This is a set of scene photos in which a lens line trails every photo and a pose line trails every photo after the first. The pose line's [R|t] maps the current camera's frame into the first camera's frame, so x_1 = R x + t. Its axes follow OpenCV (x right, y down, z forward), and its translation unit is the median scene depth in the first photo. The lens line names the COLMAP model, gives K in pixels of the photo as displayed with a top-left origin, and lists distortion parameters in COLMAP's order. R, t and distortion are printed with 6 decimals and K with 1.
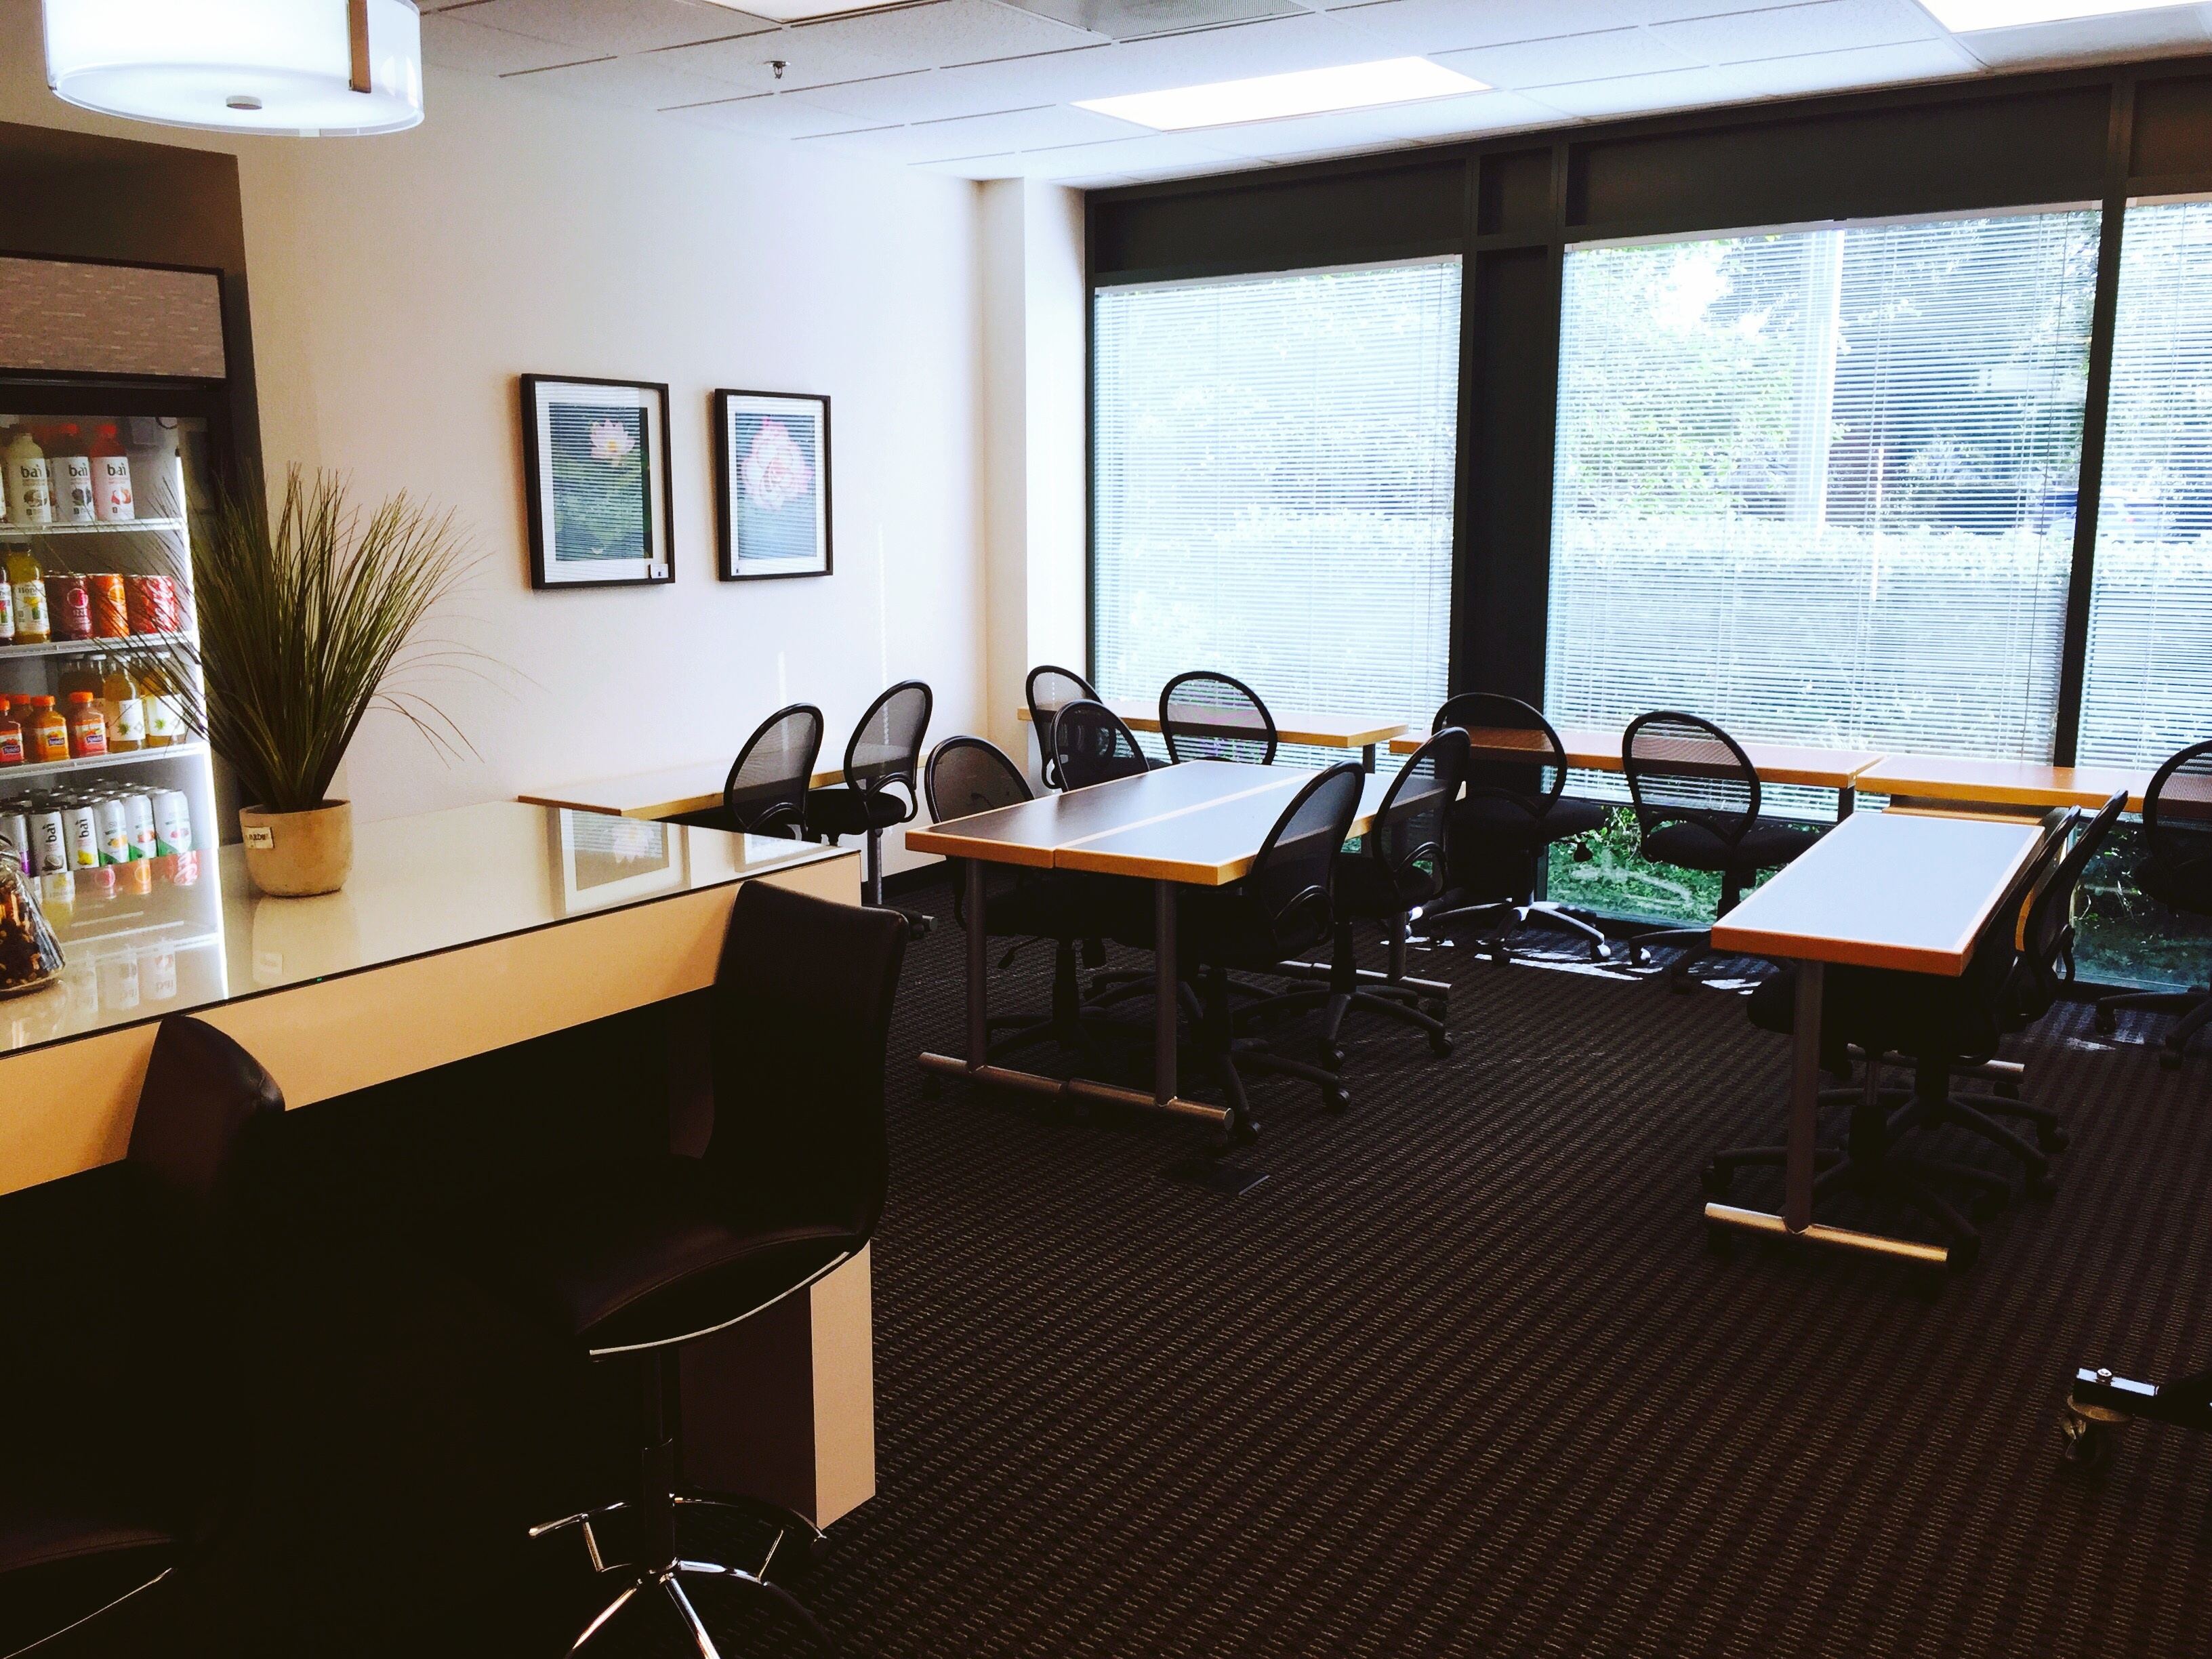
lens RADIAL K [[1860.3, 0, 1106.0], [0, 1860.3, 829.5], [0, 0, 1]] dist [0.086895, -0.151572]
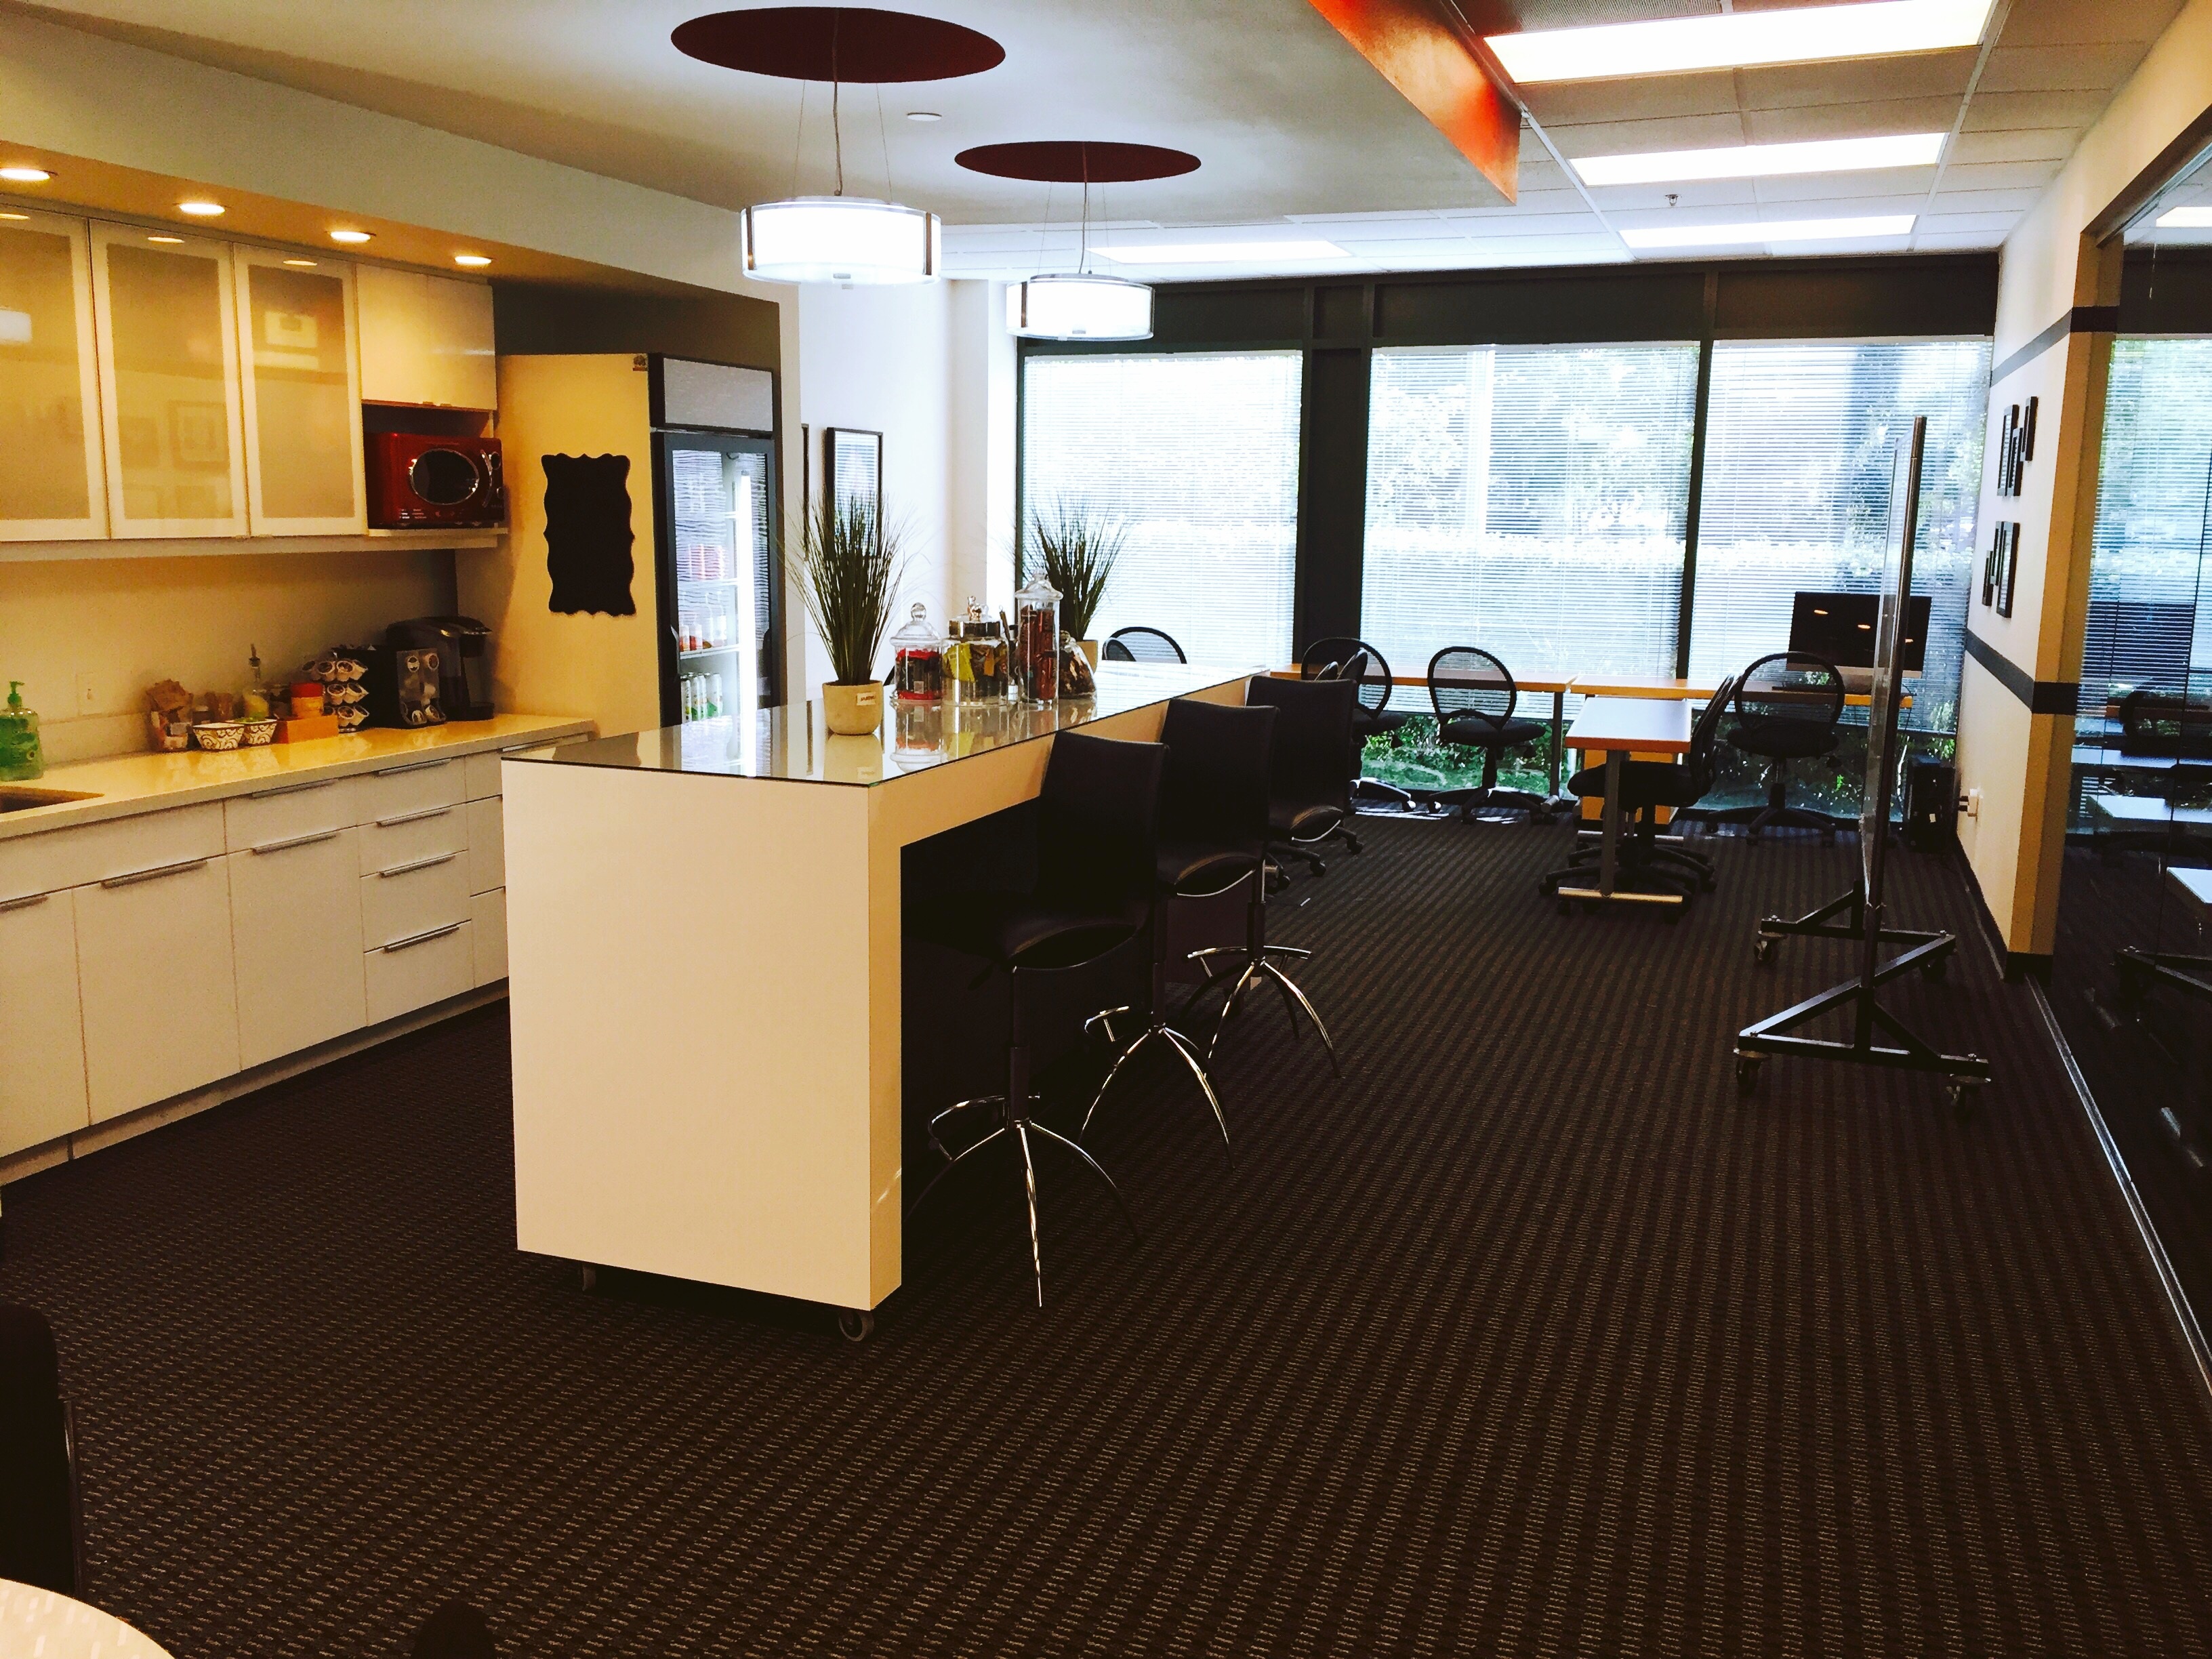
lens RADIAL K [[1860.3, 0, 1106.0], [0, 1860.3, 829.5], [0, 0, 1]] dist [0.086895, -0.151572]
pose [[0.969872, -0.024998, 0.242327, -0.371528], [0.026281, 0.999652, -0.002065, 0.085544], [-0.242191, 0.008371, 0.970192, -0.459949]]
